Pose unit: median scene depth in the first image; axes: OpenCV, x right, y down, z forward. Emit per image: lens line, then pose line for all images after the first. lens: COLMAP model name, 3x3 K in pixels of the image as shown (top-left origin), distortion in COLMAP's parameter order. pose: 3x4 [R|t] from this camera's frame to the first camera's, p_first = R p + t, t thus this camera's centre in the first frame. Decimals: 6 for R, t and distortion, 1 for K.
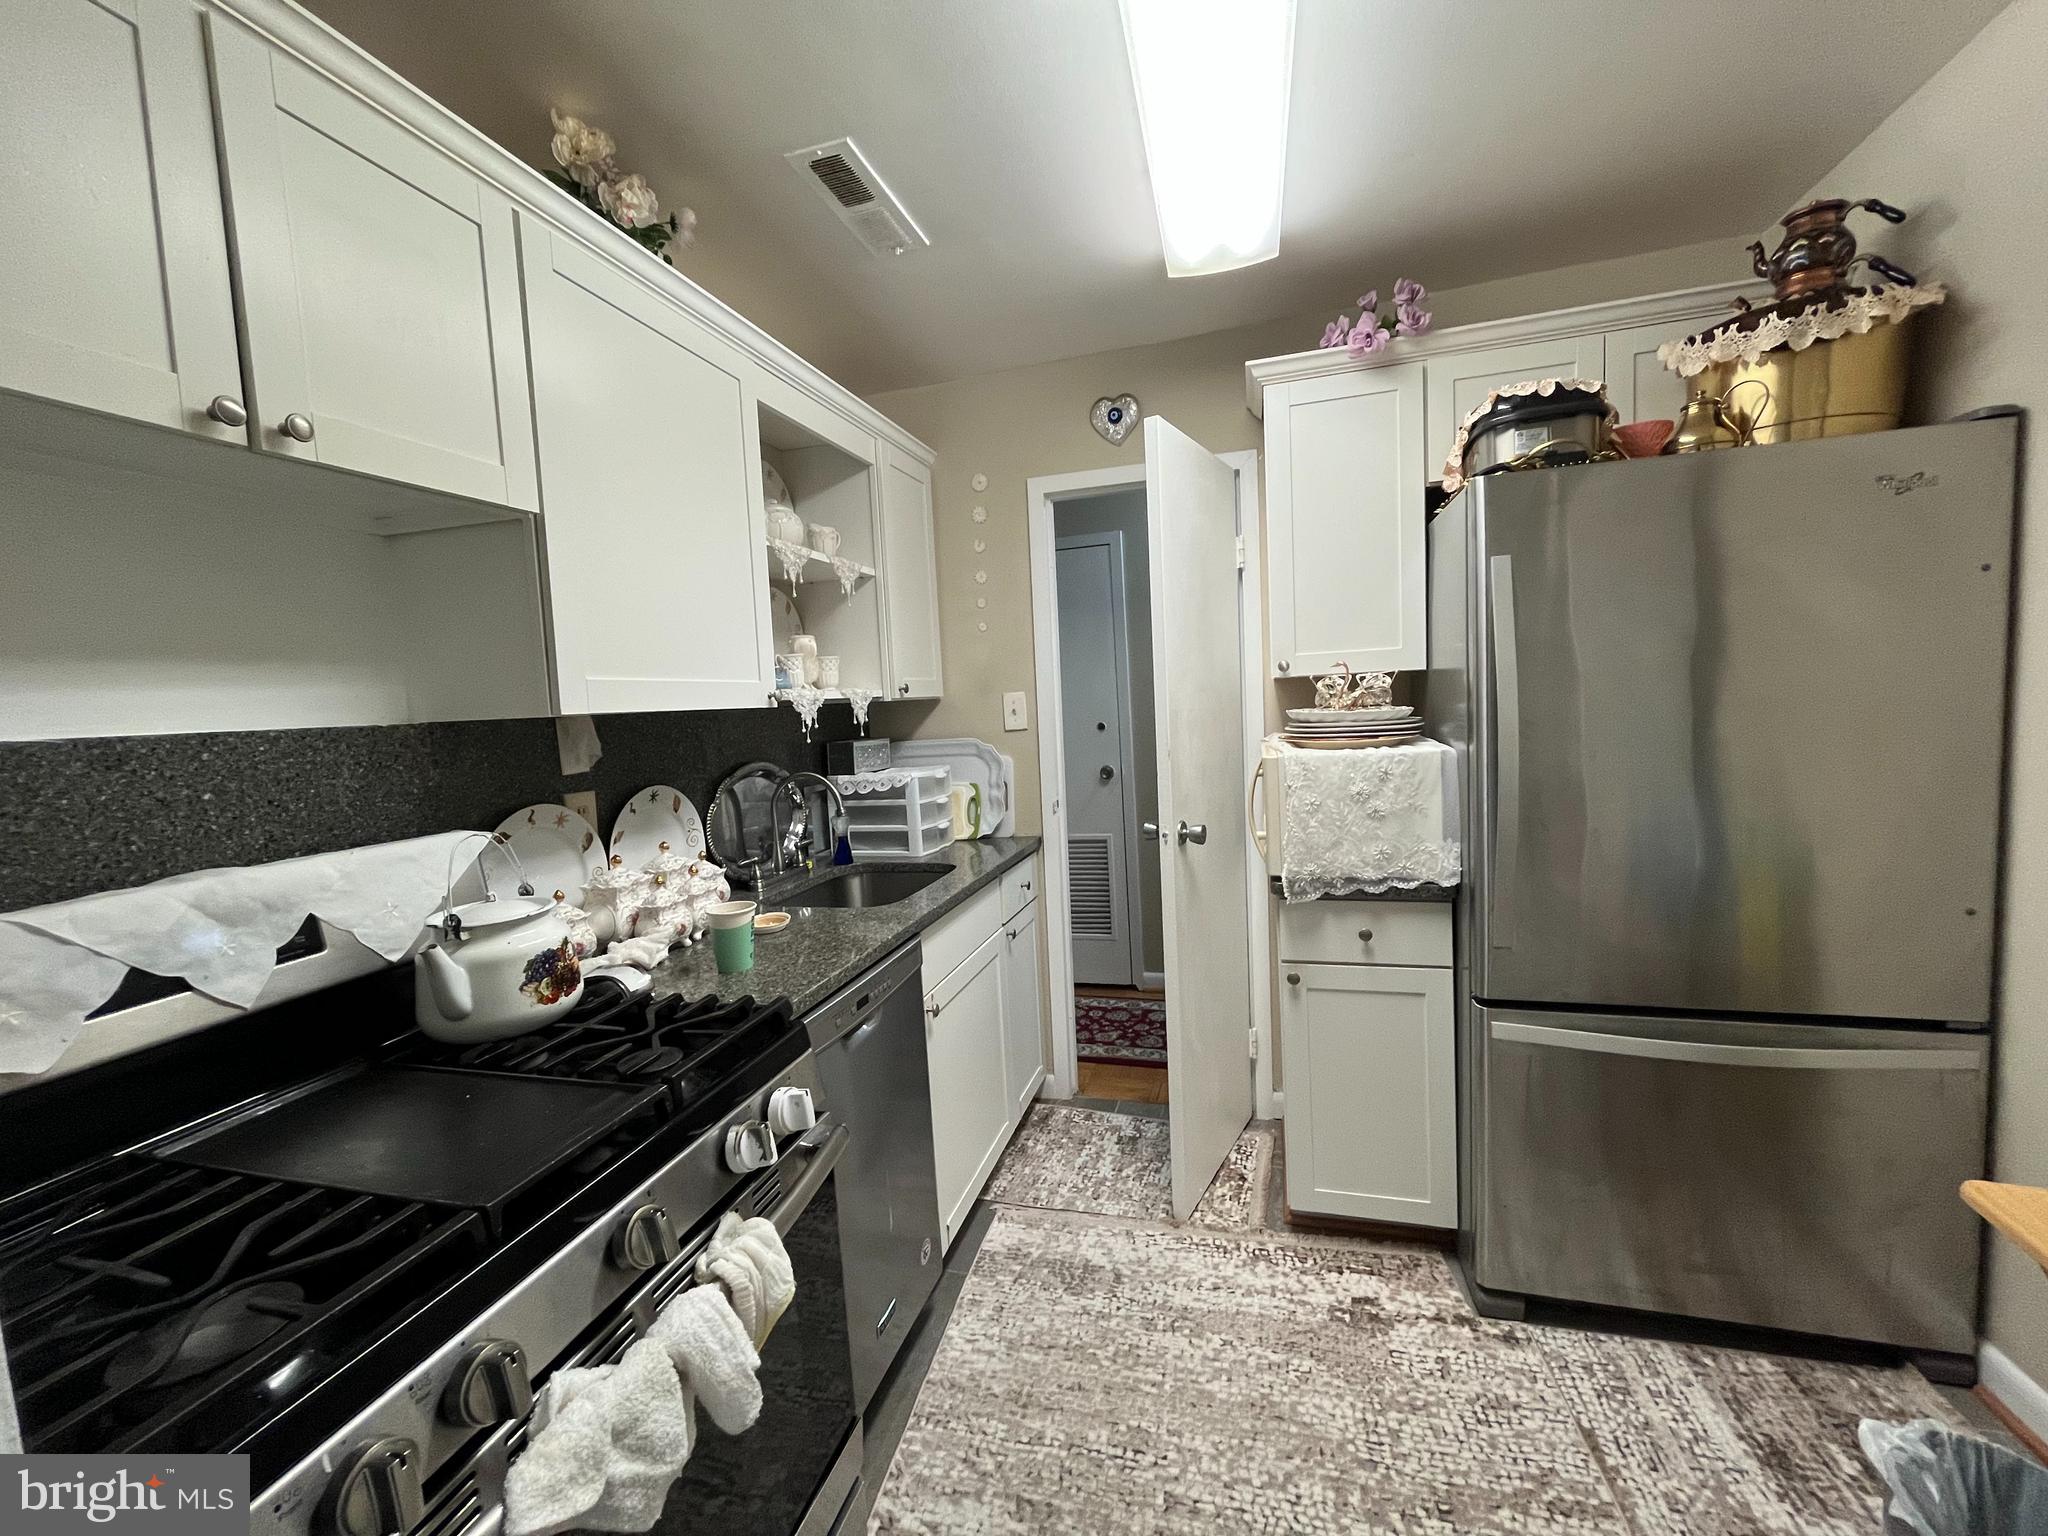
lens RADIAL K [[831.9, 0, 1021.5], [0, 831.9, 767.7], [0, 0, 1]] dist [0.000038, -0.001673]
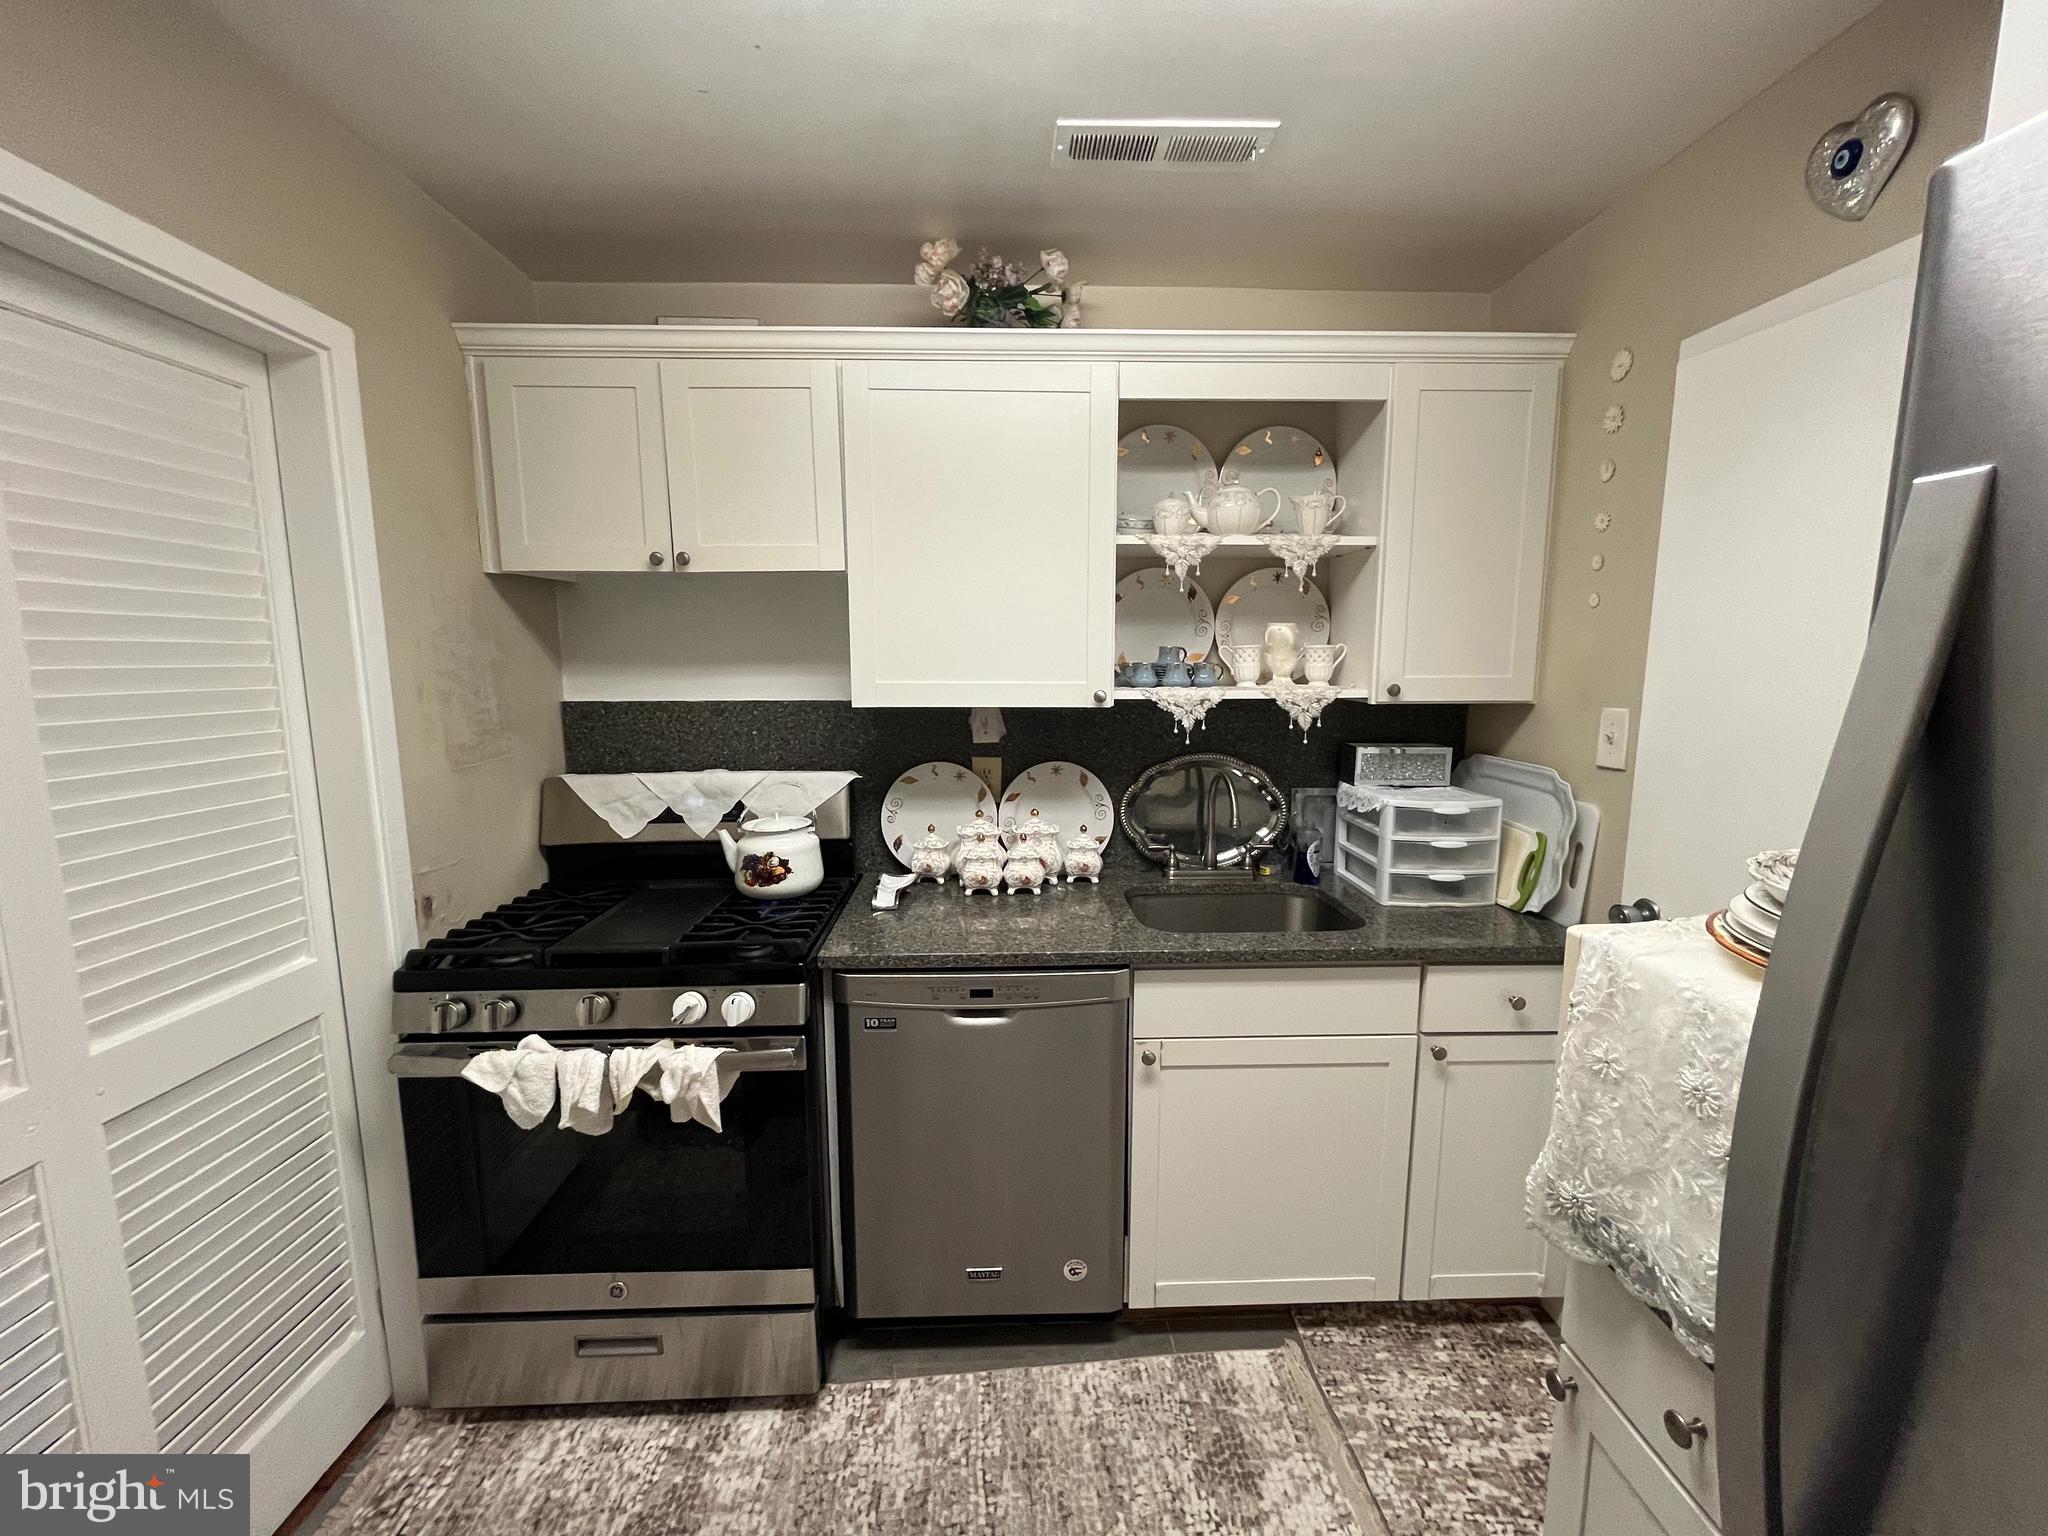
lens RADIAL K [[831.9, 0, 1015.3], [0, 831.9, 769.2], [0, 0, 1]] dist [0.000038, -0.001673]
pose [[0.310195, 0.185496, -0.932400, 0.602035], [-0.092769, 0.982005, 0.164502, -0.145829], [0.946136, 0.035471, 0.321821, 0.522848]]
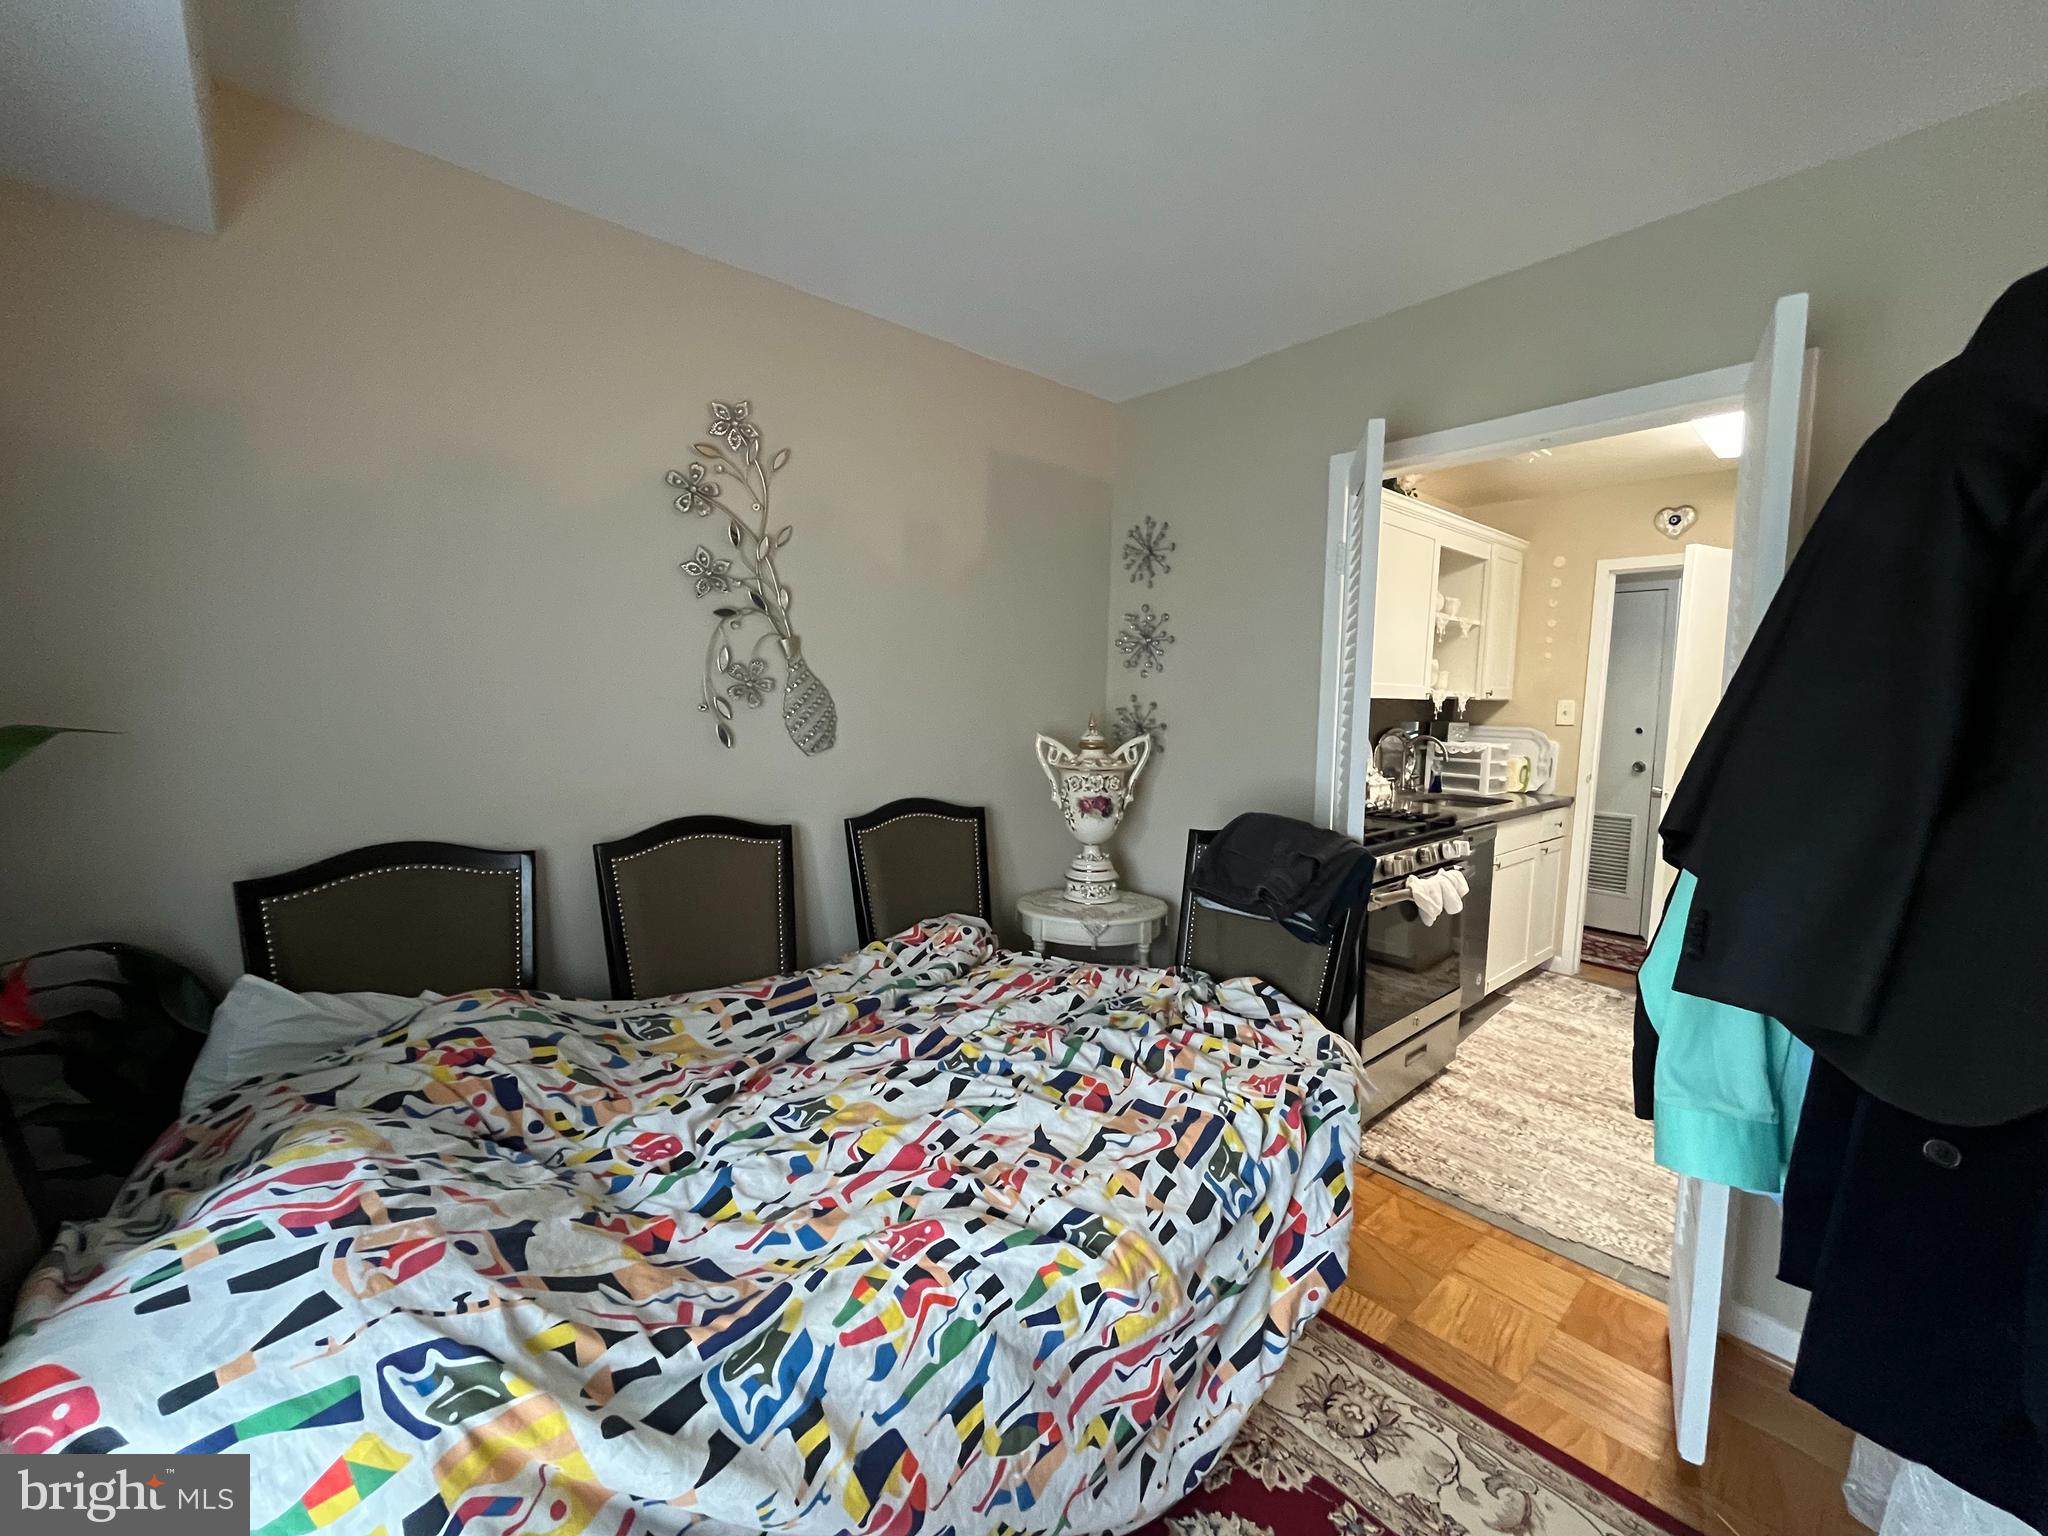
lens RADIAL K [[831.9, 0, 1012.8], [0, 831.9, 772.7], [0, 0, 1]] dist [0.000038, -0.001673]
pose [[0.838392, 0.120437, -0.531595, -0.045541], [-0.107054, 0.992672, 0.056059, 0.088233], [0.534451, 0.009910, 0.845142, -1.129064]]
